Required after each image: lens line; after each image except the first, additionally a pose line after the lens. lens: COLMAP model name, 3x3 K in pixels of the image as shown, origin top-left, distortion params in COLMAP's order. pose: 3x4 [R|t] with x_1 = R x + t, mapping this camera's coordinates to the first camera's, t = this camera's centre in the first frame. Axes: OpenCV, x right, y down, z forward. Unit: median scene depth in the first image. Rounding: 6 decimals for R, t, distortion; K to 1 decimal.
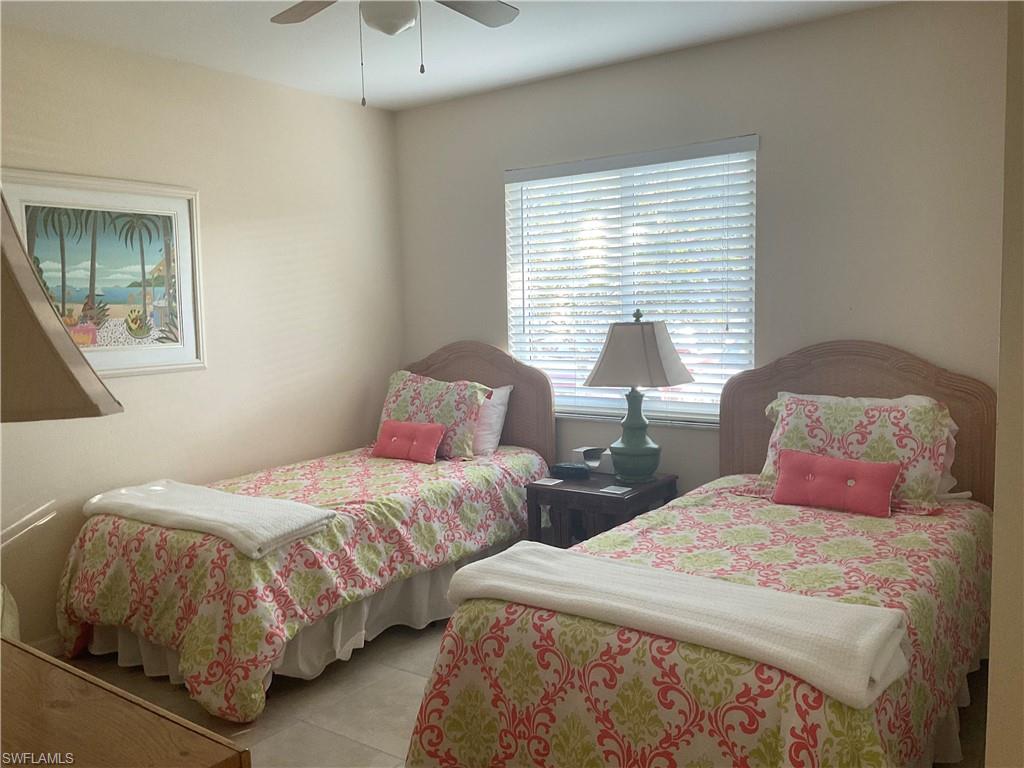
lens RADIAL K [[848.4, 0, 512.8], [0, 848.4, 384.3], [0, 0, 1]] dist [0.030051, -0.047139]
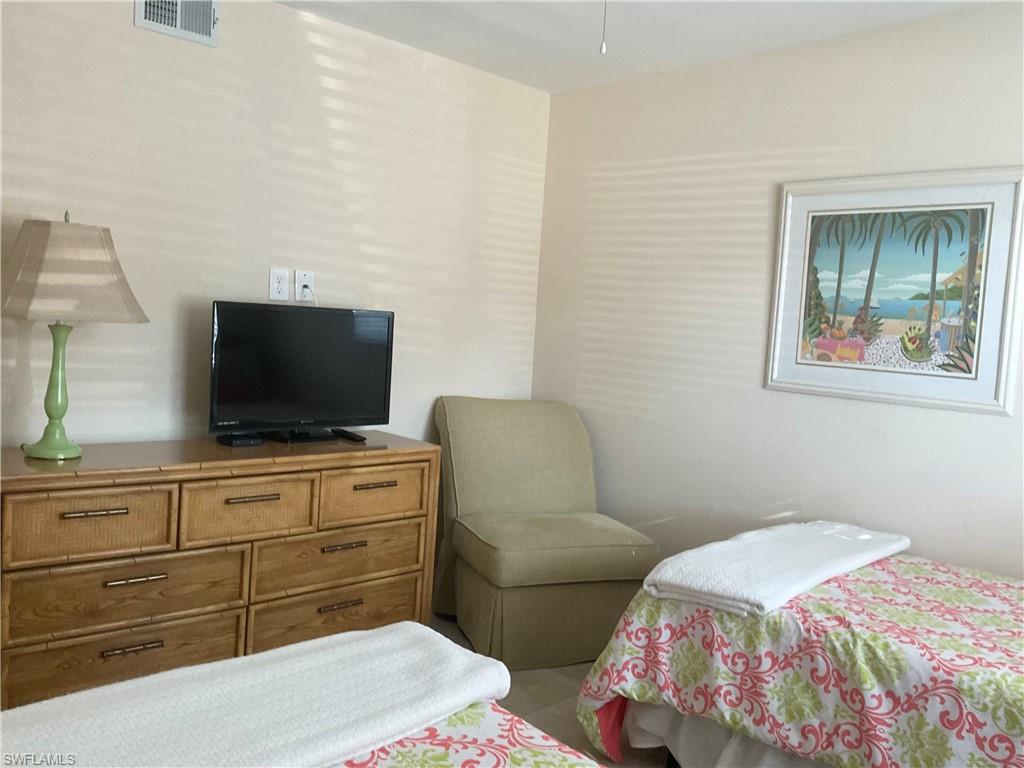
lens RADIAL K [[848.4, 0, 511.9], [0, 848.4, 381.0], [0, 0, 1]] dist [0.030051, -0.047139]
pose [[-0.172977, 0.093686, -0.980460, 0.463282], [-0.147919, 0.981704, 0.119902, -0.080048], [0.973755, 0.165769, -0.155954, 0.783313]]
